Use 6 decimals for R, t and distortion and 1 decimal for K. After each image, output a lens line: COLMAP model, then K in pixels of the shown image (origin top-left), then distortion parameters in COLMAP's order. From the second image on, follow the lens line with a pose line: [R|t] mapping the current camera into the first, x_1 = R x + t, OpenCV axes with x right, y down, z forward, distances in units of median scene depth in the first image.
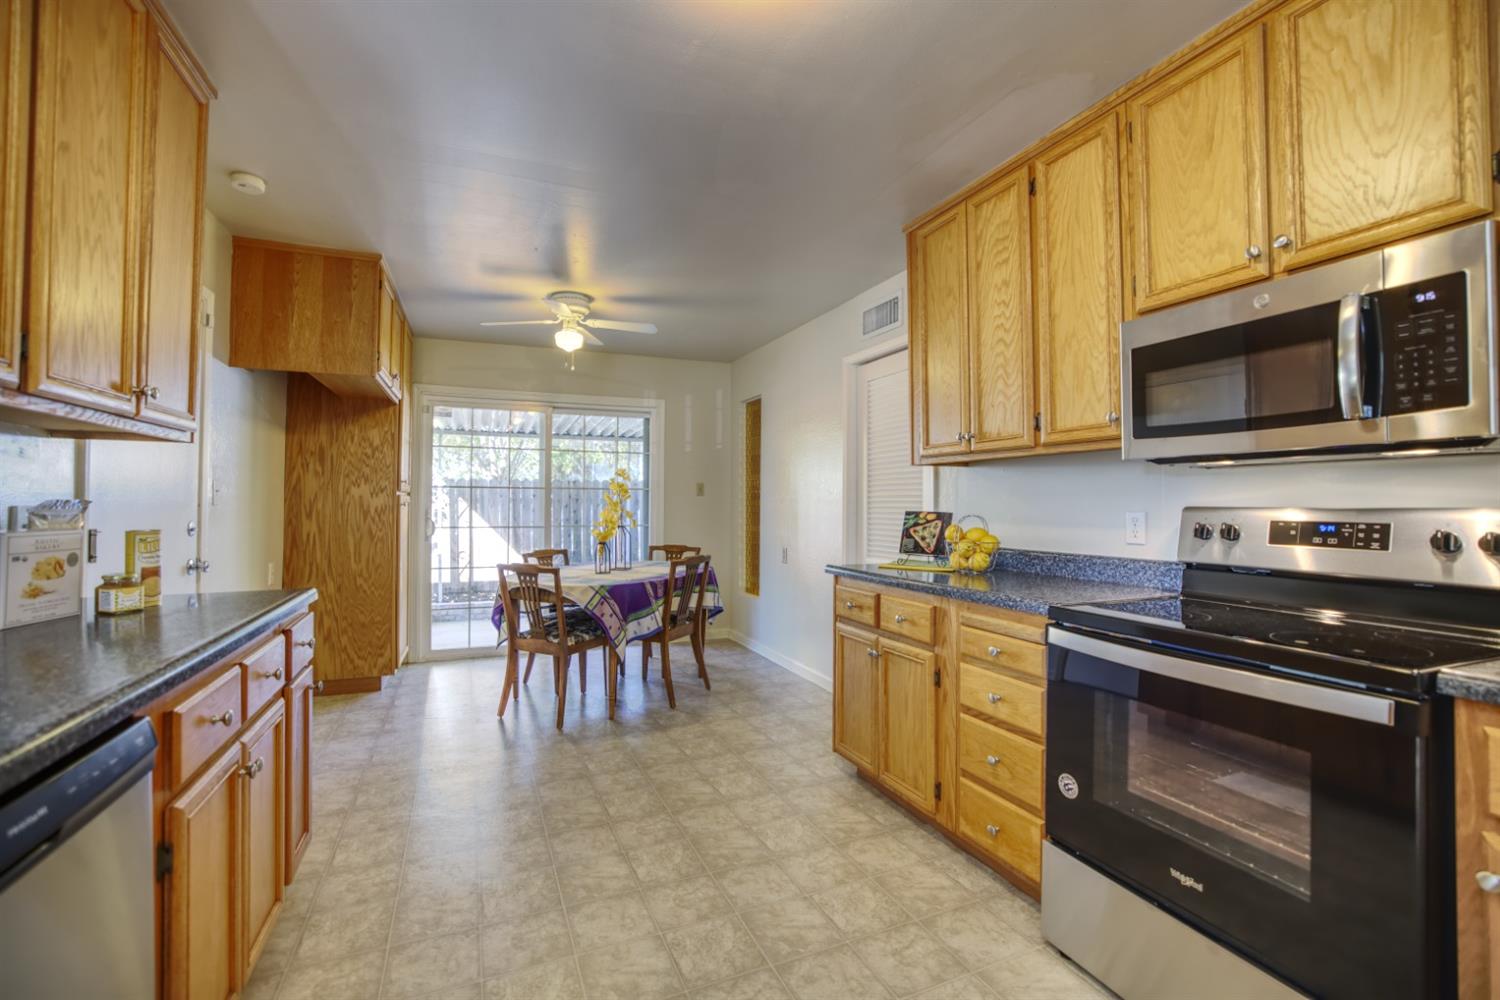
lens RADIAL K [[648.6, 0, 741.0], [0, 648.6, 491.4], [0, 0, 1]] dist [-0.044347, 0.013414]
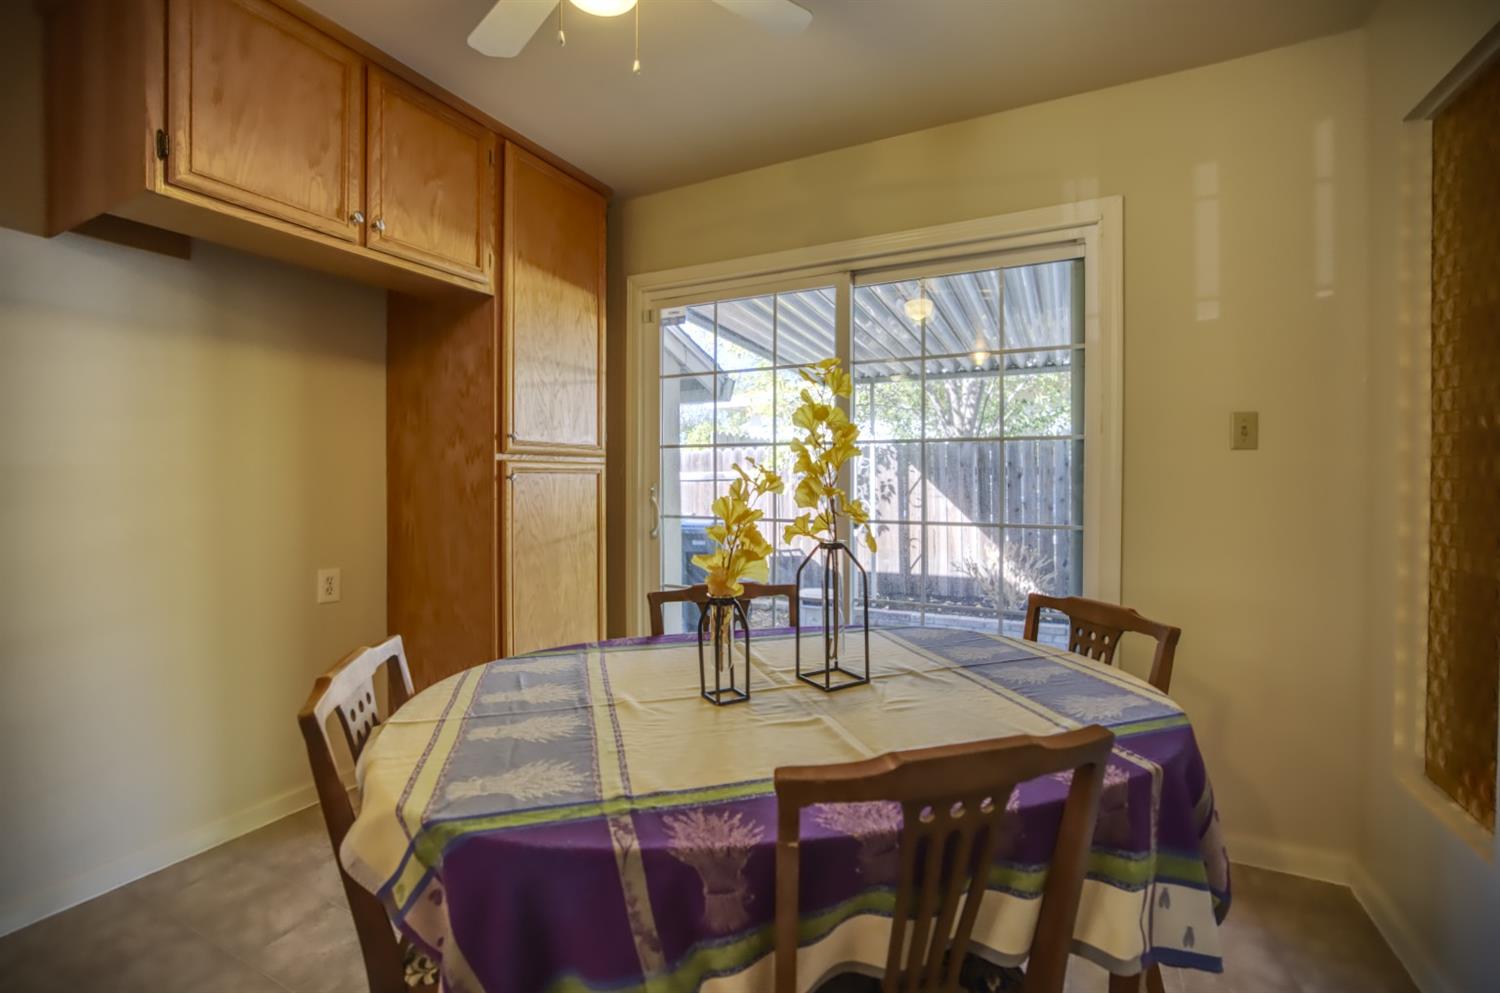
lens RADIAL K [[648.6, 0, 748.6], [0, 648.6, 484.7], [0, 0, 1]] dist [-0.044347, 0.013414]
pose [[0.652347, 0.005805, -0.757898, 0.029244], [0.018813, 0.999539, 0.023848, 0.018955], [0.757687, -0.029815, 0.651937, 0.862822]]
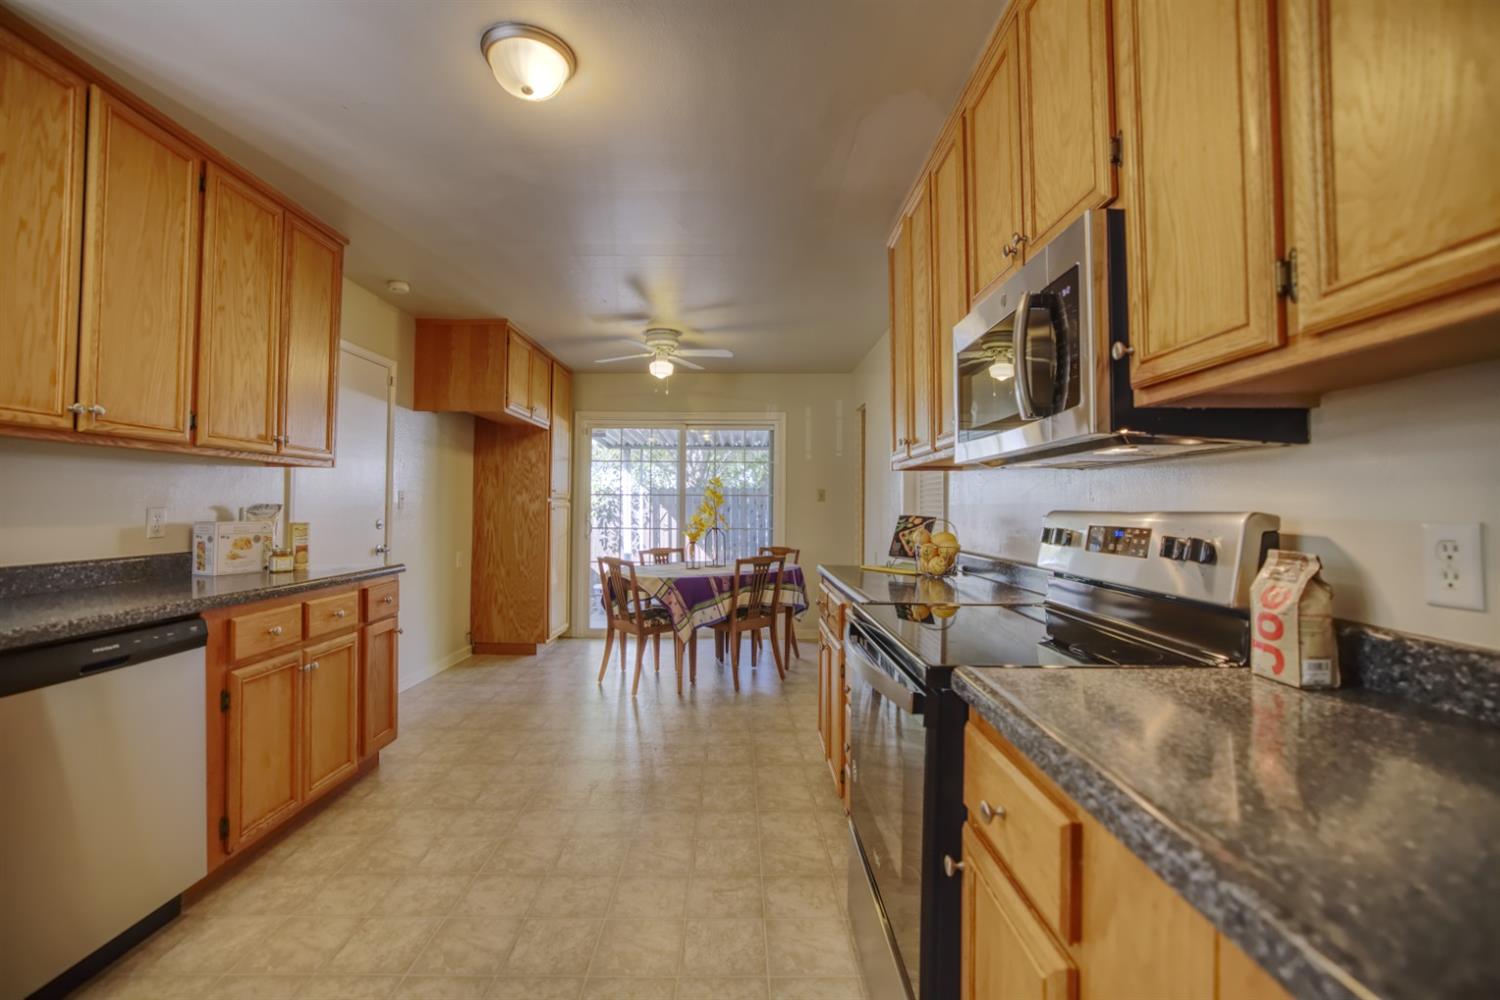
lens RADIAL K [[648.6, 0, 736.0], [0, 648.6, 493.9], [0, 0, 1]] dist [-0.044347, 0.013414]
pose [[0.920335, -0.007113, -0.391067, 0.327511], [0.004729, 0.999964, -0.007059, 0.001873], [0.391103, 0.004647, 0.920335, -0.032250]]
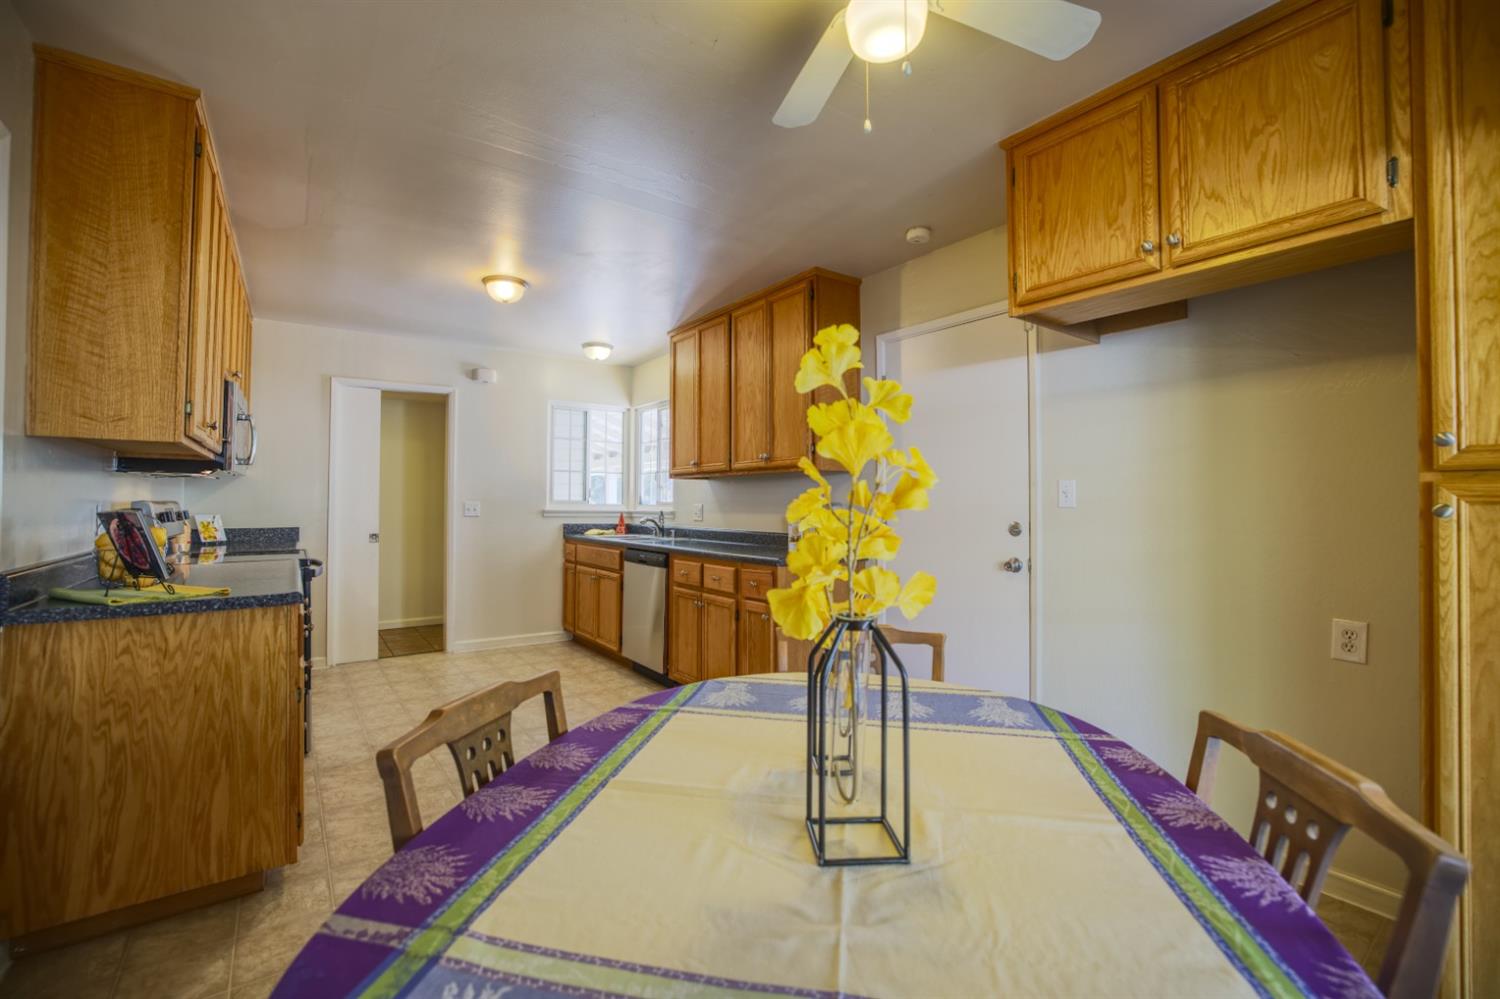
lens RADIAL K [[648.6, 0, 754.1], [0, 648.6, 498.9], [0, 0, 1]] dist [-0.044347, 0.013414]
pose [[-0.971455, -0.008145, -0.237083, -0.124314], [-0.001950, 0.999651, -0.026353, 0.025187], [0.237215, -0.025138, -0.971132, 1.333221]]
